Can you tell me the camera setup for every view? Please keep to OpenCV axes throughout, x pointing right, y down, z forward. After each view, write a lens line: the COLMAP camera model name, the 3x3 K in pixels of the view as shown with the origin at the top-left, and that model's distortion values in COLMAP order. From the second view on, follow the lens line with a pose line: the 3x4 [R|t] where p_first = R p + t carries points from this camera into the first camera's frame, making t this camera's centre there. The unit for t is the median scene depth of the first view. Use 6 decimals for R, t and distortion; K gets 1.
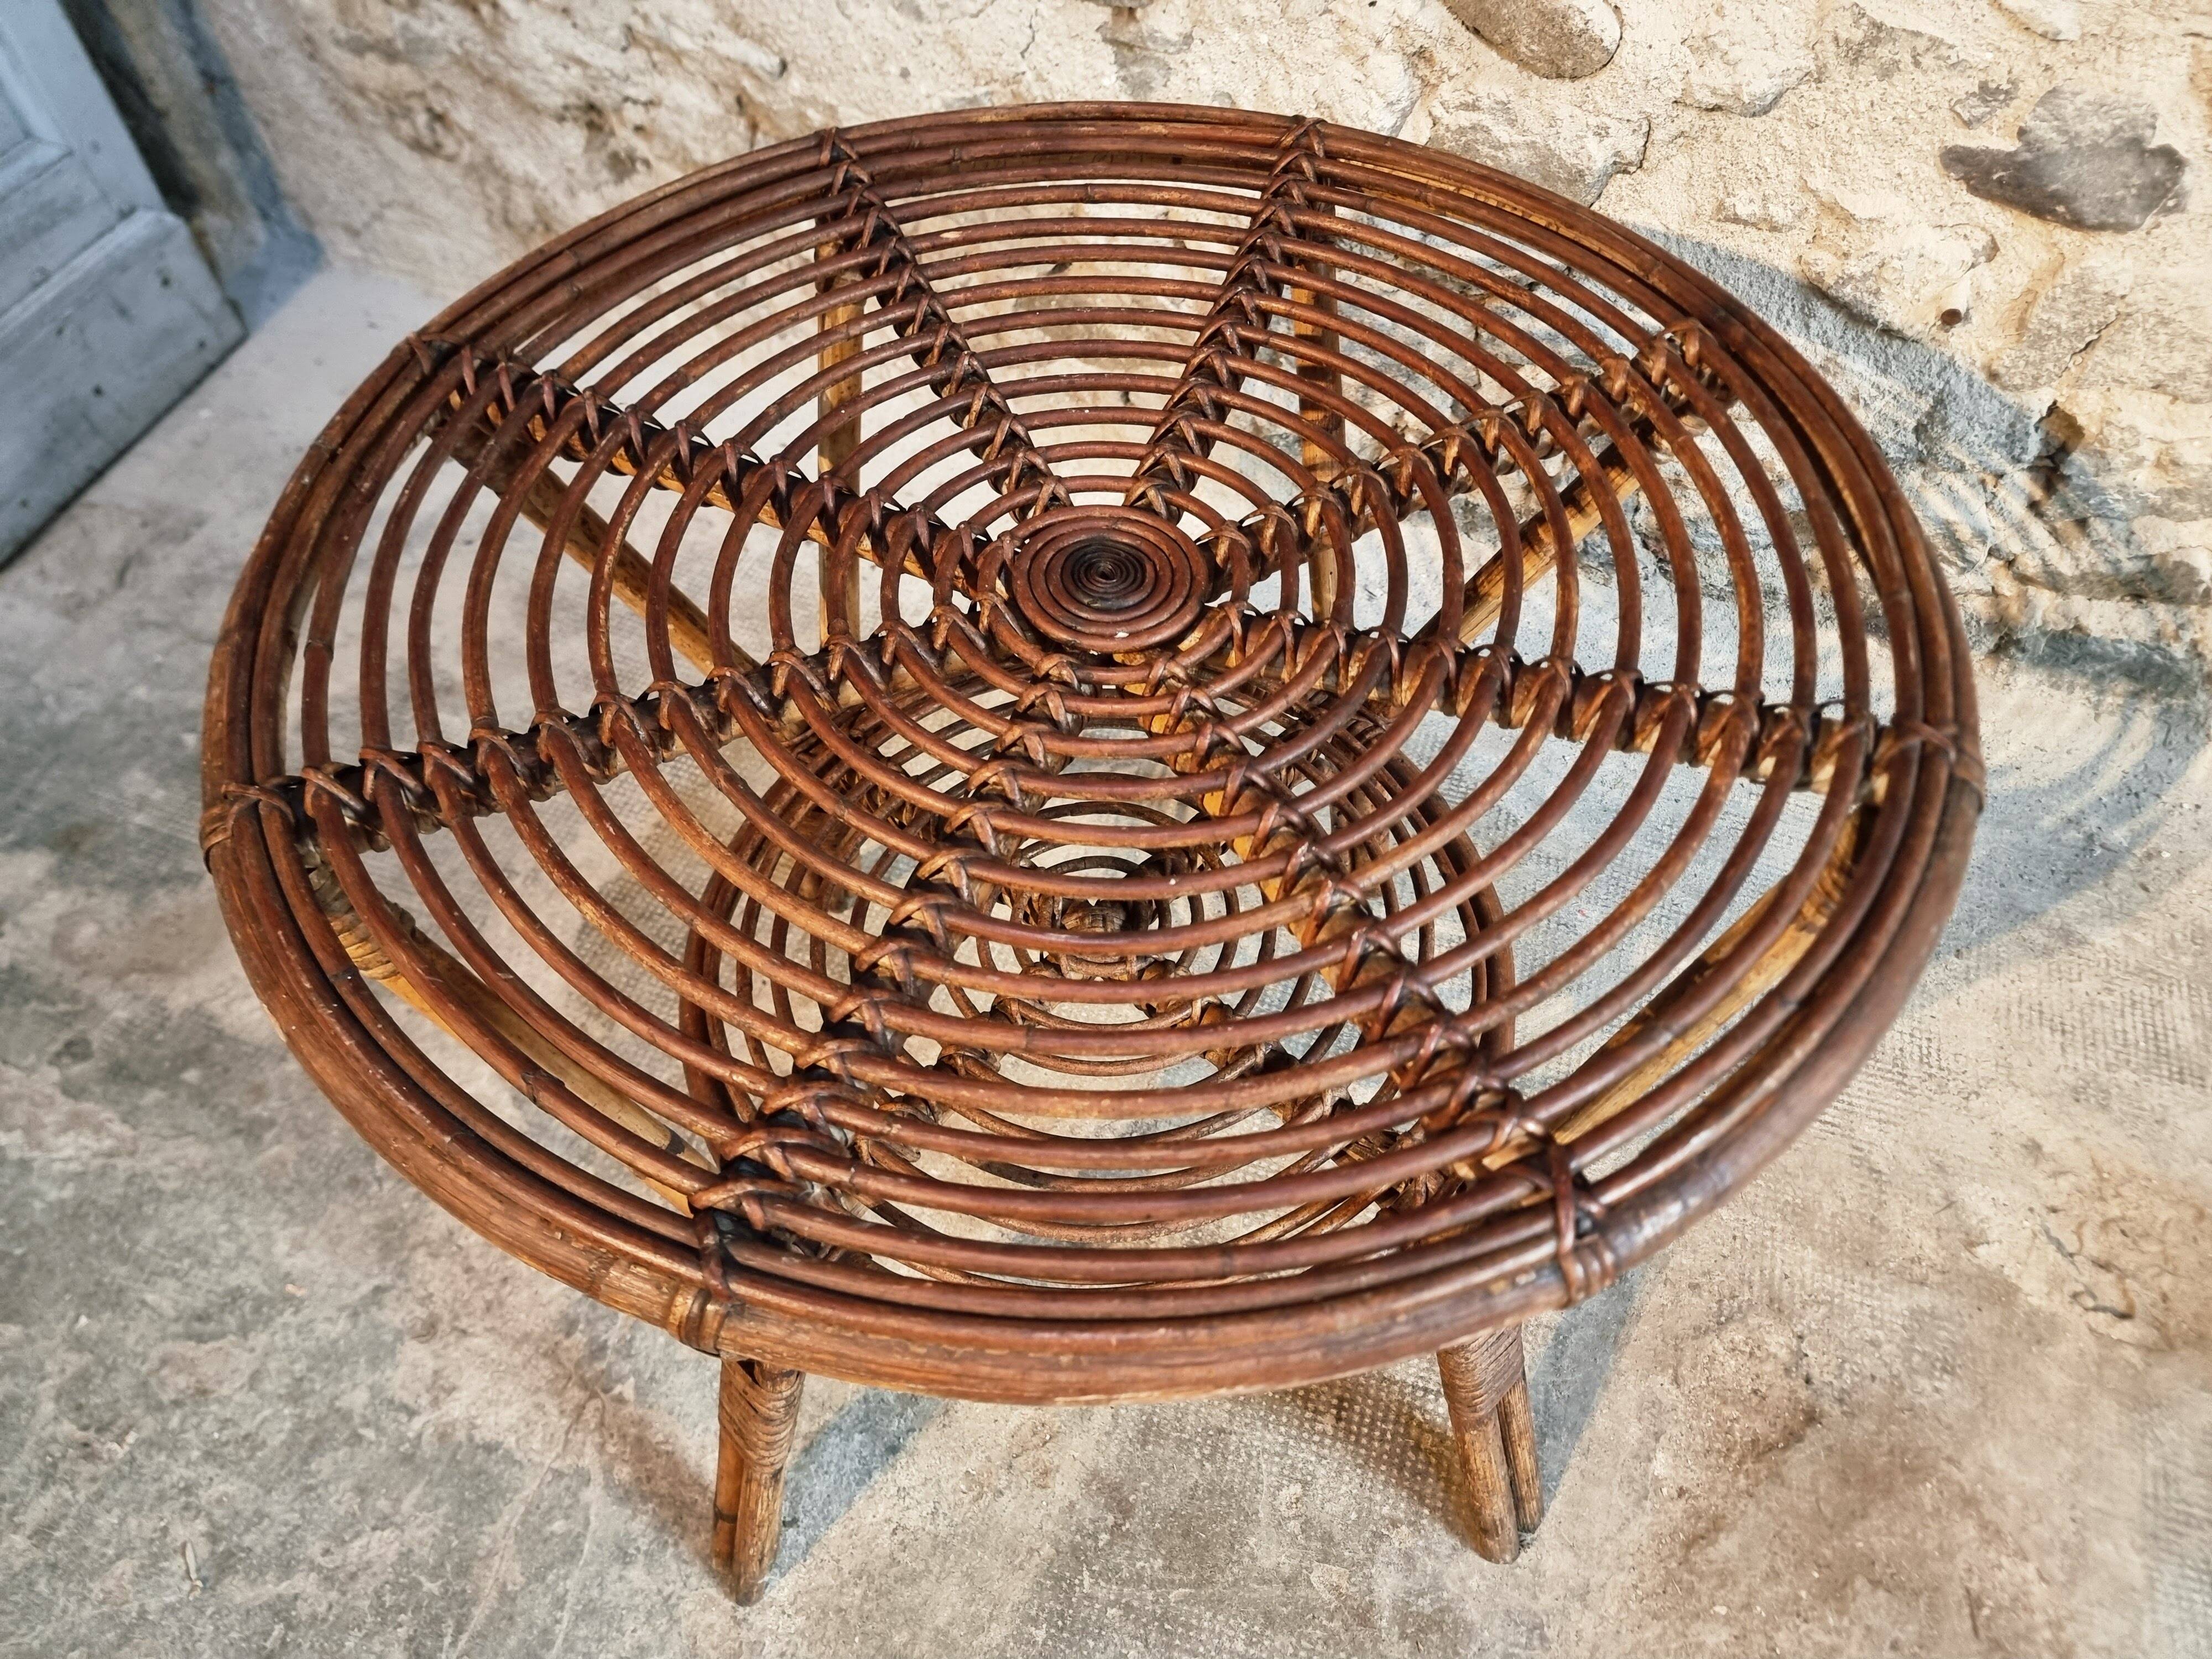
lens RADIAL K [[1578.2, 0, 1092.5], [0, 1578.2, 838.8], [0, 0, 1]] dist [0.058030, -0.052689]
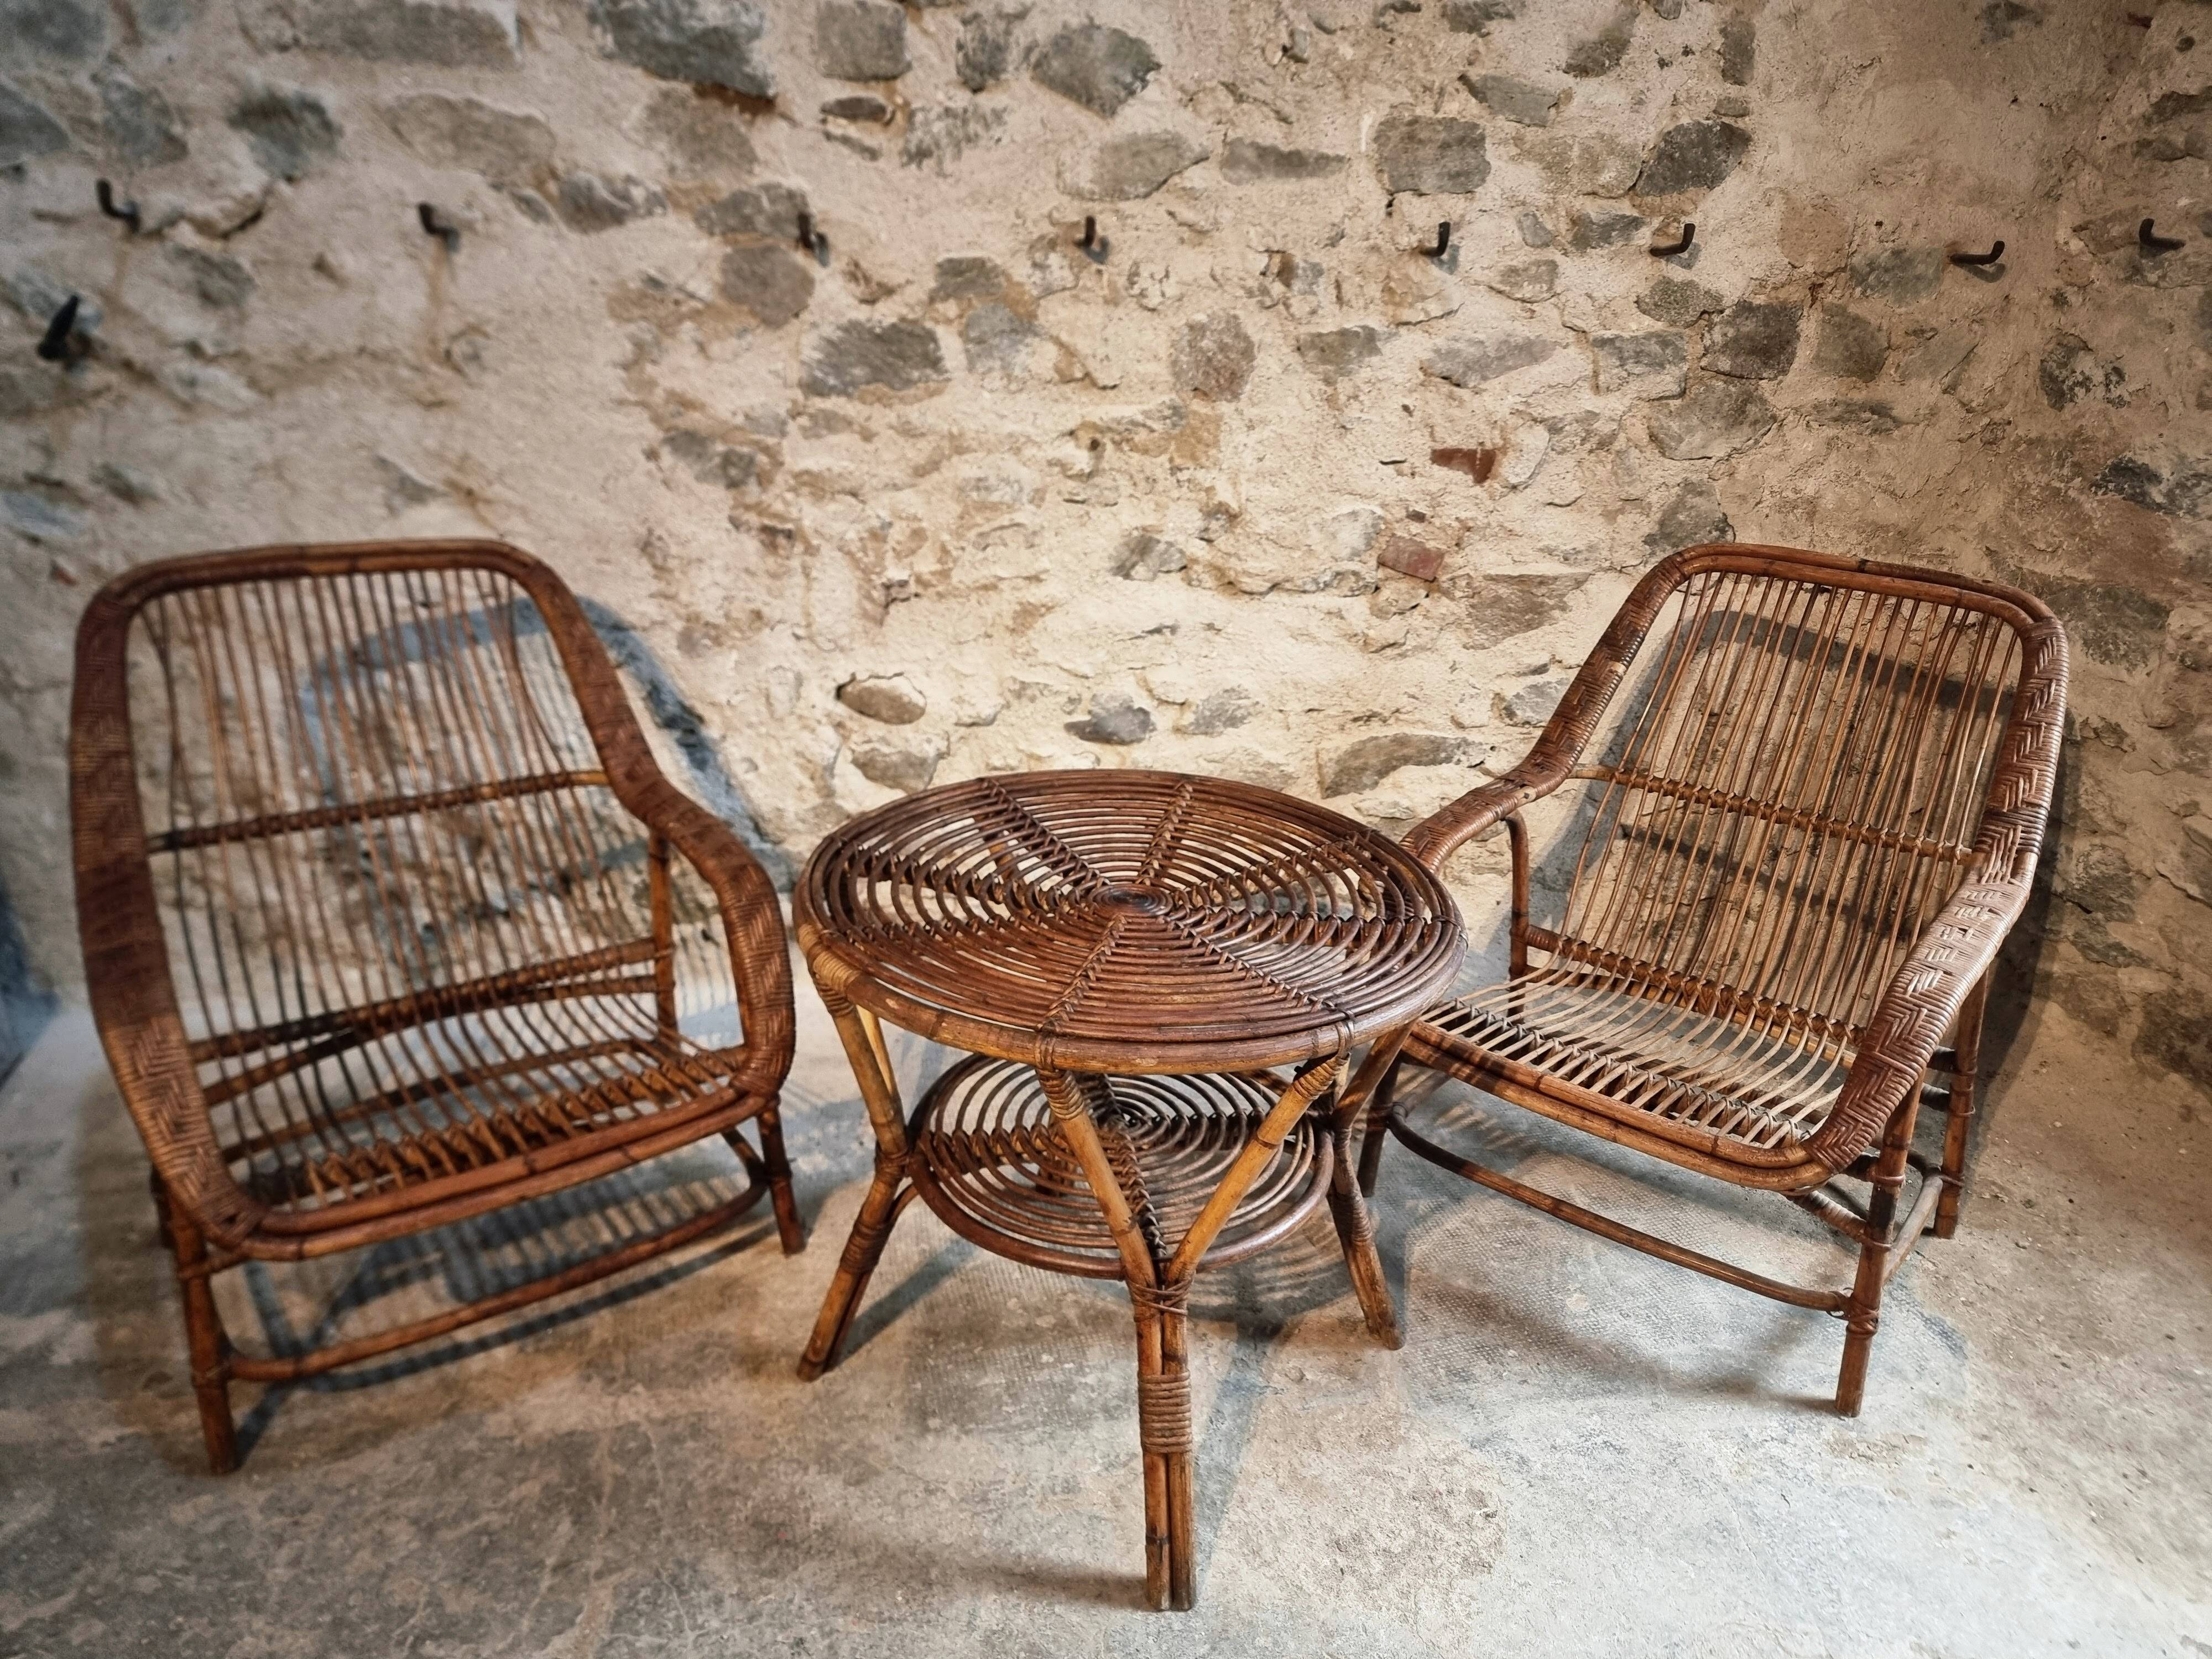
lens RADIAL K [[1558.8, 0, 1125.9], [0, 1558.8, 849.4], [0, 0, 1]] dist [0.064903, -0.056067]
pose [[0.866495, -0.151438, 0.475660, -0.550907], [0.368947, 0.836139, -0.405894, 0.735423], [-0.336250, 0.527198, 0.780383, -0.788845]]
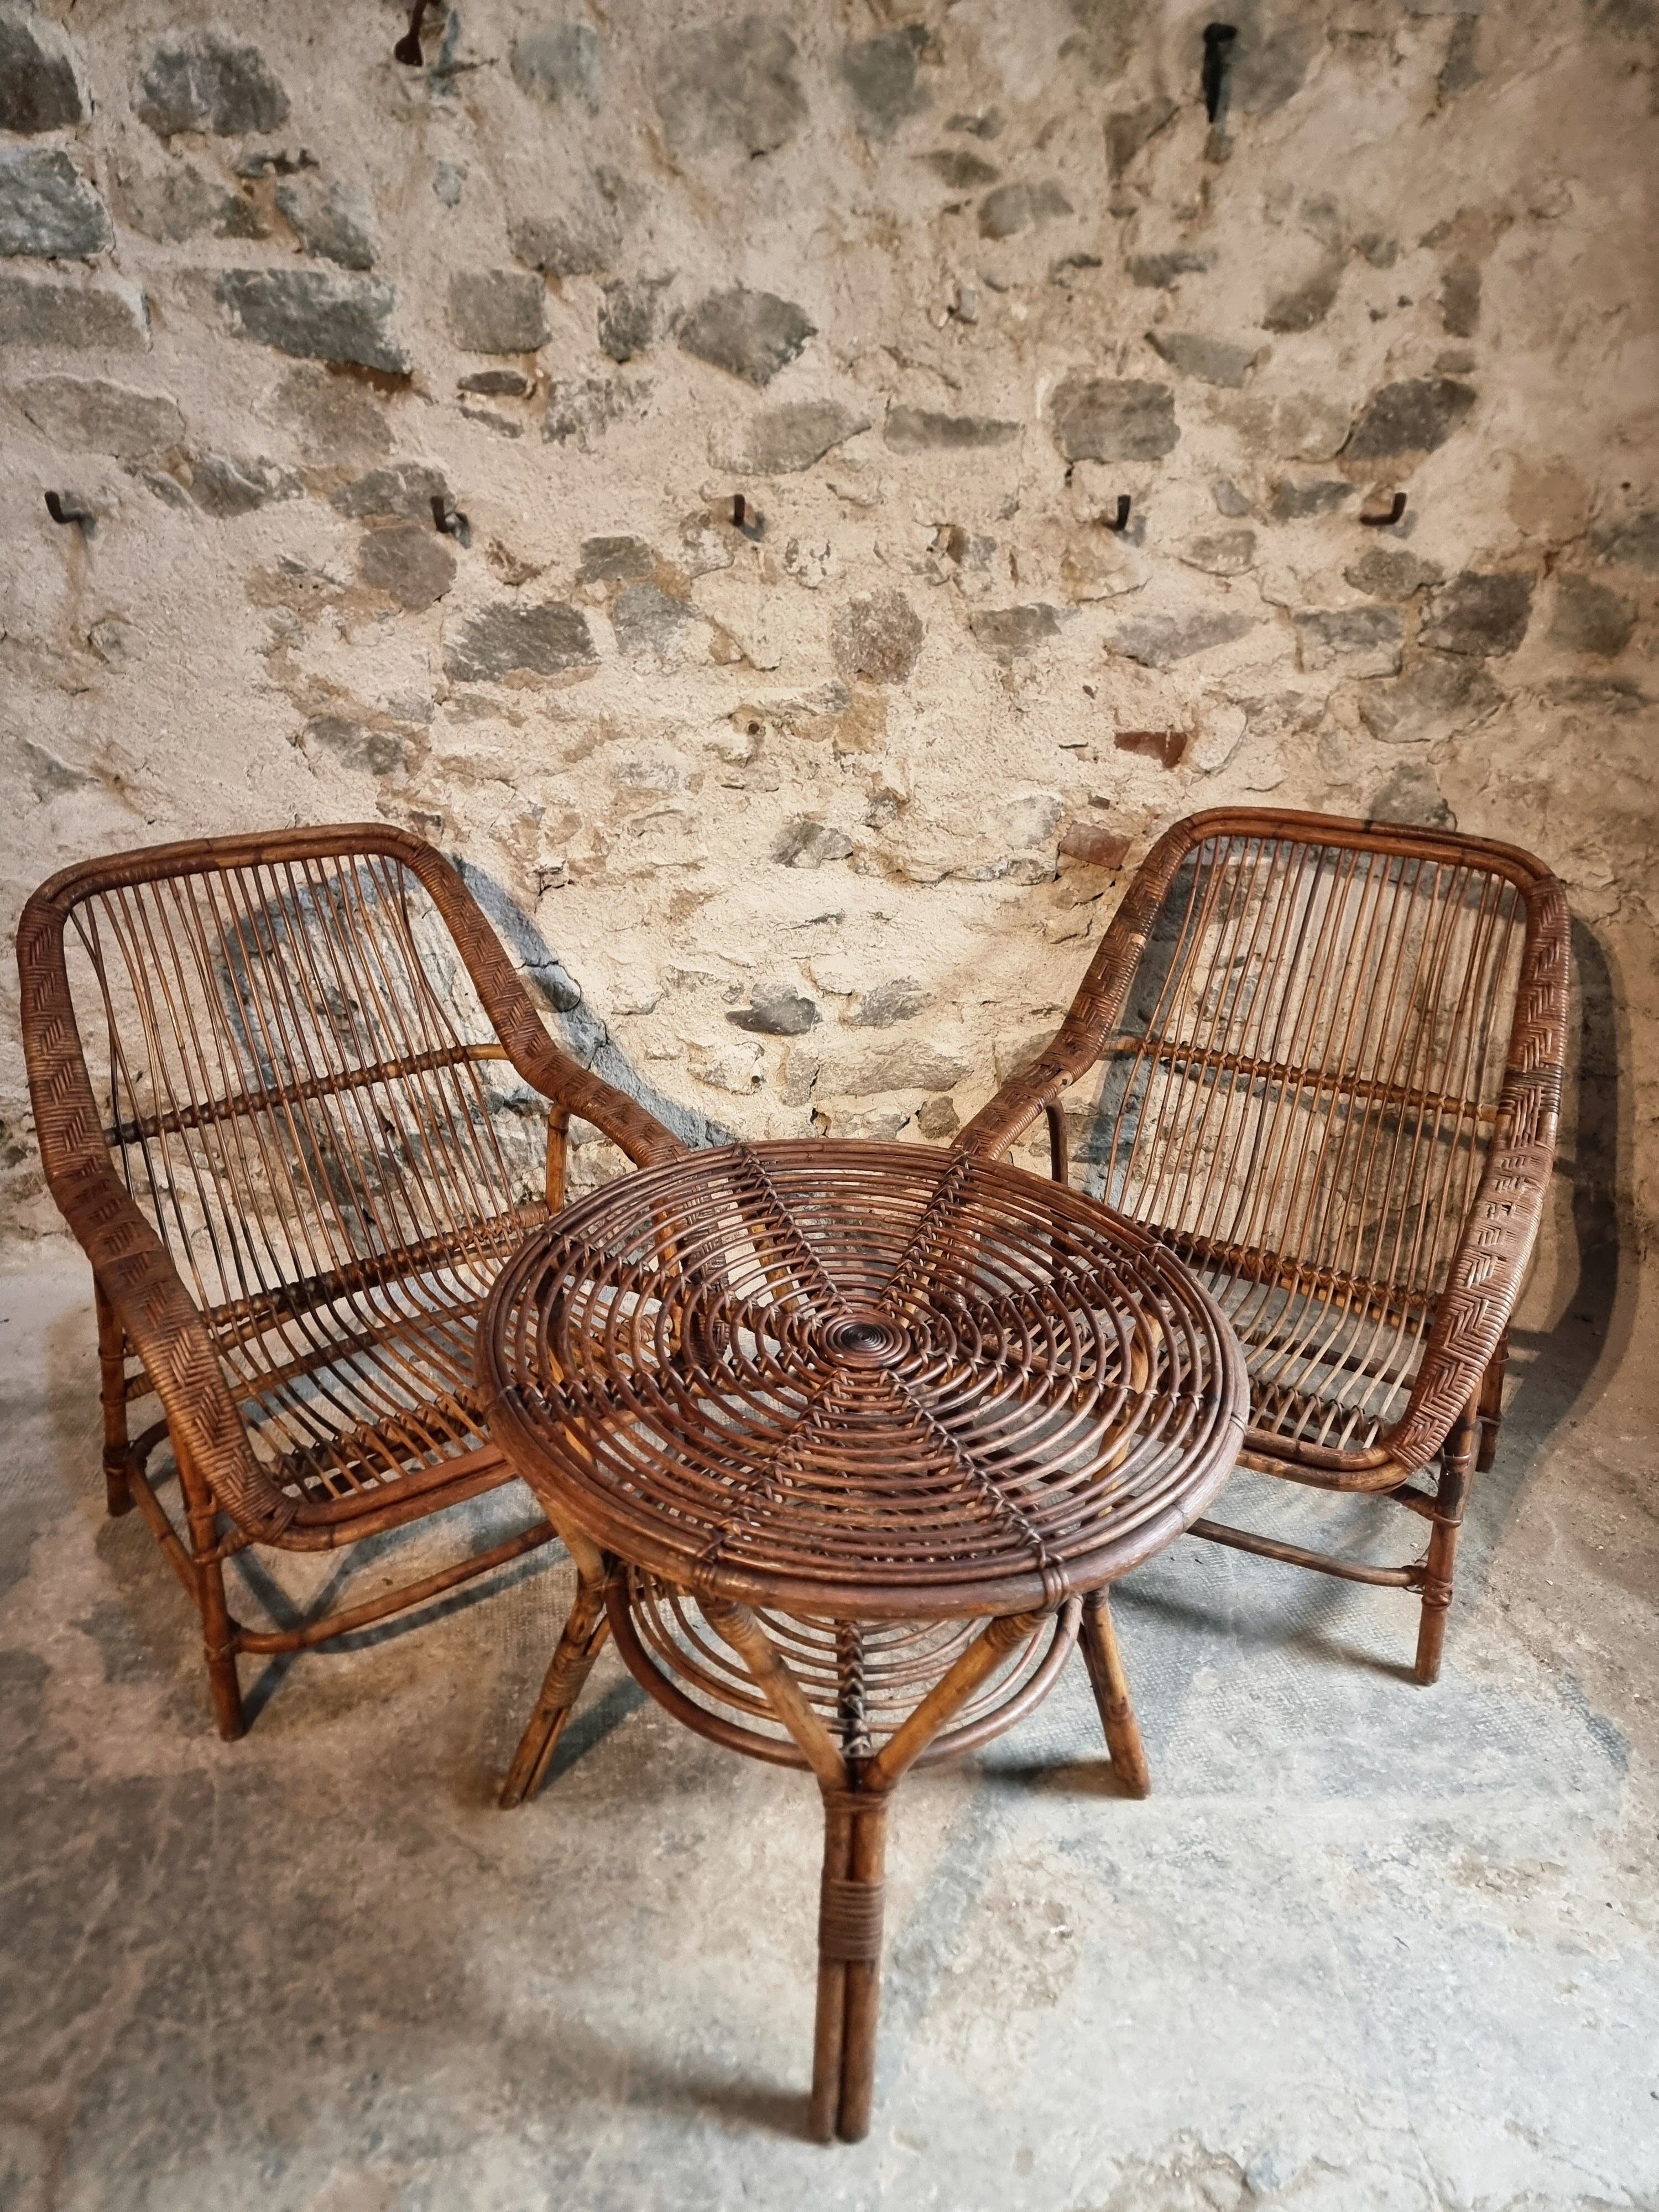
lens RADIAL K [[1553.1, 0, 799.7], [0, 1553.1, 1094.7], [0, 0, 1]] dist [0.058176, -0.046858]
pose [[0.908403, -0.148718, 0.390752, -0.278491], [0.312668, 0.862106, -0.398764, 0.619364], [-0.277566, 0.484414, 0.829639, -0.868778]]
